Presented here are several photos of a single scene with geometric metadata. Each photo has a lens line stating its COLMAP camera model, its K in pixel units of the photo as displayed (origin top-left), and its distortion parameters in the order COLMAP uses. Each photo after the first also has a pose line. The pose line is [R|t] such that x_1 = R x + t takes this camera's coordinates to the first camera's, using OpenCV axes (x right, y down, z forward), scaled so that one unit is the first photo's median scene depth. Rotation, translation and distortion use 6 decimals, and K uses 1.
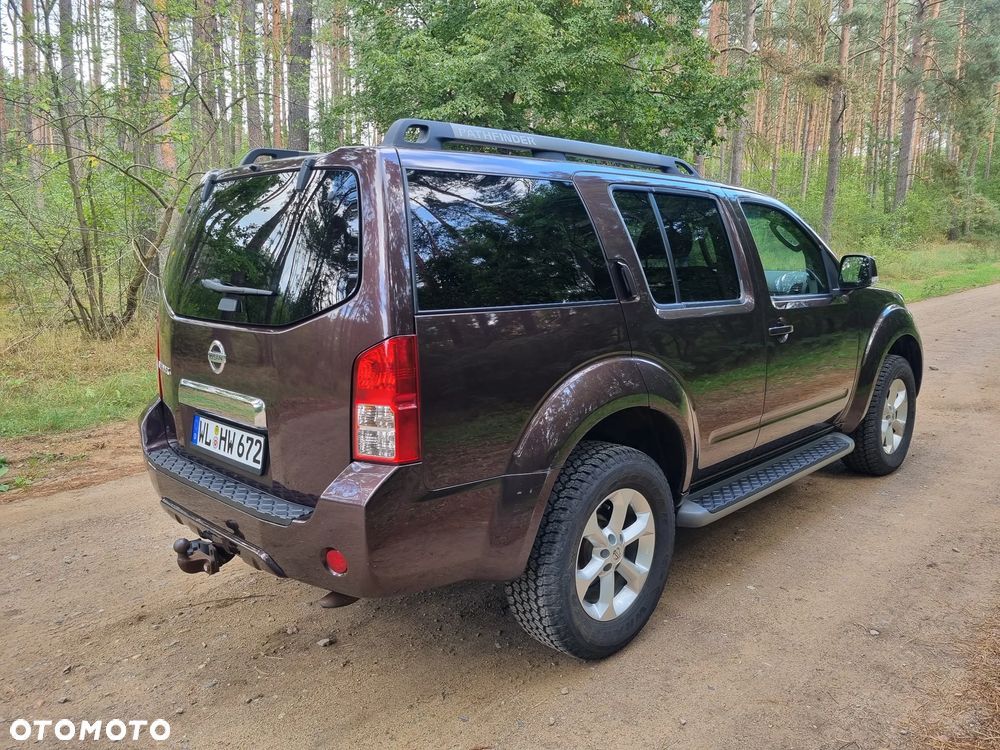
lens RADIAL K [[752.8, 0, 507.2], [0, 752.8, 357.5], [0, 0, 1]] dist [0.067501, -0.049694]
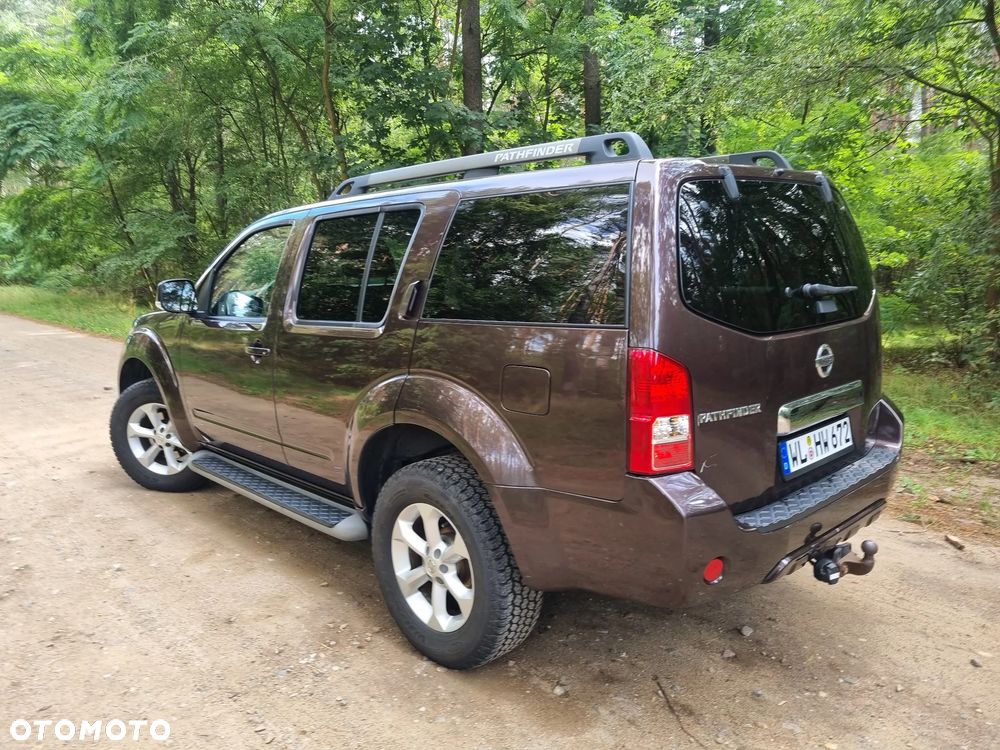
lens RADIAL K [[752.8, 0, 495.3], [0, 752.8, 357.0], [0, 0, 1]] dist [0.067501, -0.049694]
pose [[0.044163, -0.138238, 0.989414, -1.232321], [0.166009, 0.977626, 0.129181, -0.182901], [-0.985135, 0.158547, 0.066124, 1.206185]]
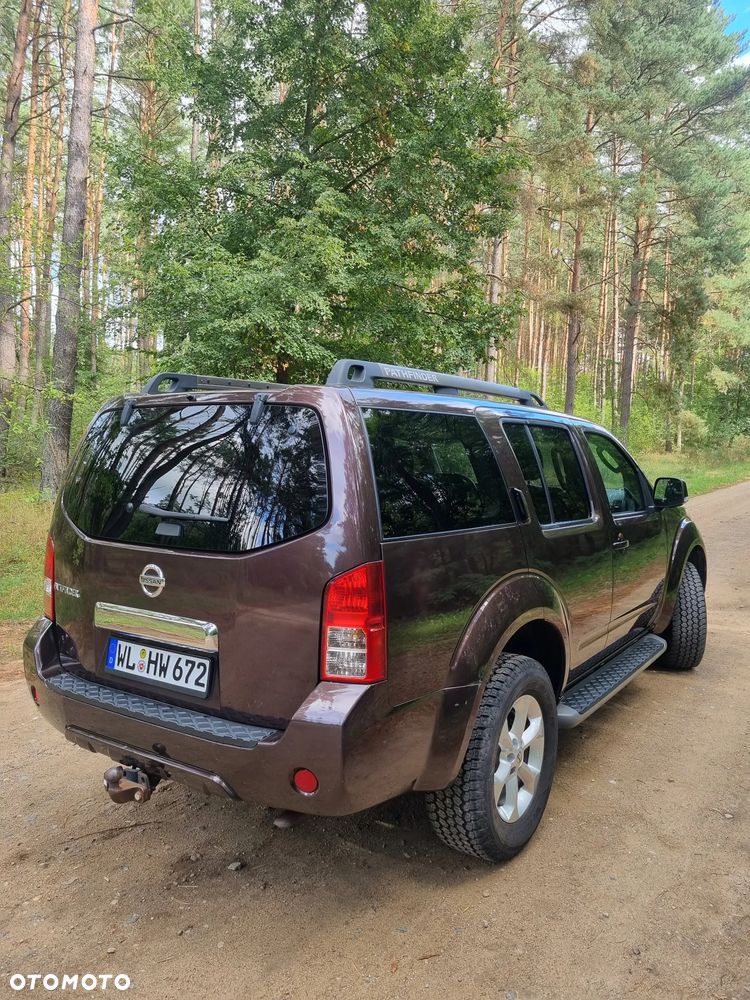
lens RADIAL K [[752.8, 0, 392.9], [0, 752.8, 498.2], [0, 0, 1]] dist [0.067501, -0.049694]
pose [[0.982354, 0.005659, 0.186943, -0.227521], [0.009018, 0.996946, -0.077567, -0.025895], [-0.186811, 0.077885, 0.979304, -0.053277]]
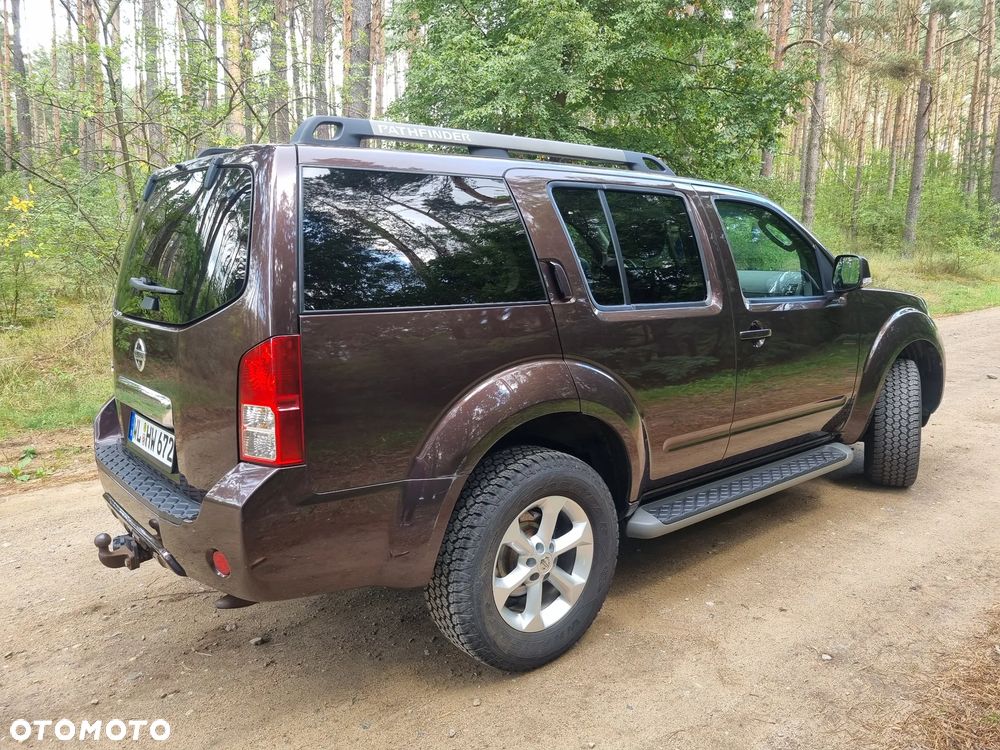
lens RADIAL K [[752.8, 0, 514.2], [0, 752.8, 362.3], [0, 0, 1]] dist [0.067501, -0.049694]
pose [[0.995356, 0.012860, -0.095399, 0.186837], [-0.012486, 0.999912, 0.004508, -0.001789], [0.095448, -0.003296, 0.995429, 0.032400]]
